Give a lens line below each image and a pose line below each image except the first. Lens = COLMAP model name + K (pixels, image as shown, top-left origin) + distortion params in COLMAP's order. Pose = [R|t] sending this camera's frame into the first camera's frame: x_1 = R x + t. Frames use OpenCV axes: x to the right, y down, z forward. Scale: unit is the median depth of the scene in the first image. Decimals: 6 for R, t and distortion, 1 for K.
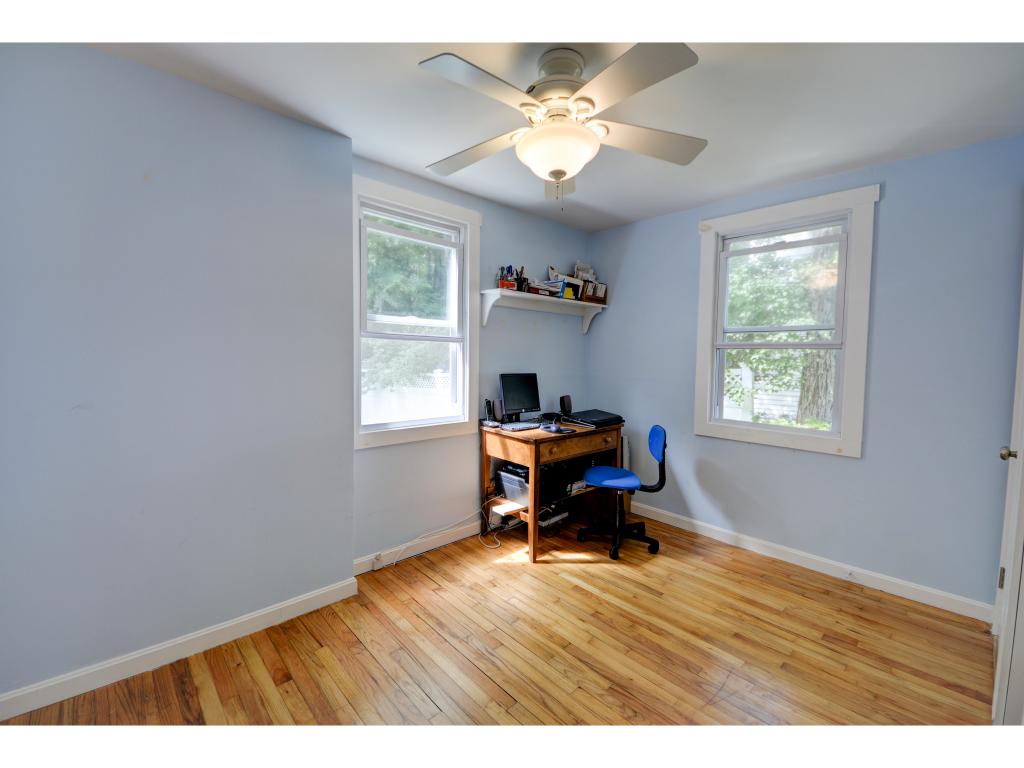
lens RADIAL K [[430.0, 0, 505.5], [0, 430.0, 380.8], [0, 0, 1]] dist [-0.007675, -0.003303]
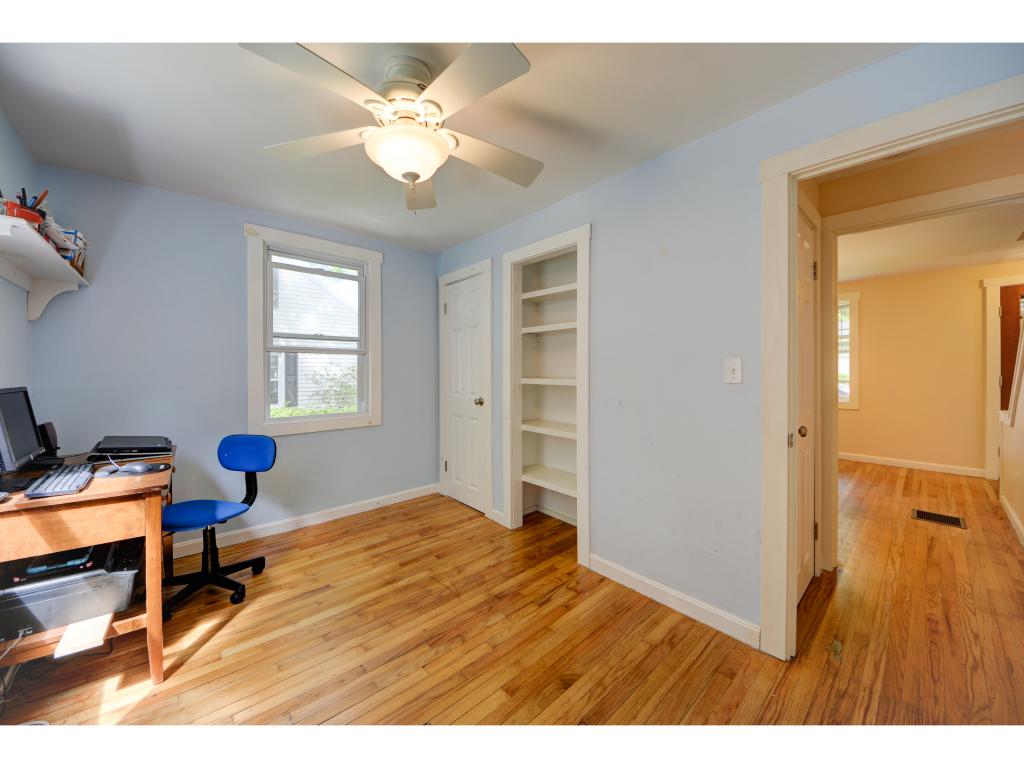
lens RADIAL K [[367.7, 0, 511.1], [0, 367.7, 370.4], [0, 0, 1]] dist [-0.010746, -0.003368]
pose [[0.004417, -0.020546, 0.999779, -0.492672], [0.055689, 0.998242, 0.020268, -0.017680], [-0.998438, 0.055587, 0.005553, 0.505646]]
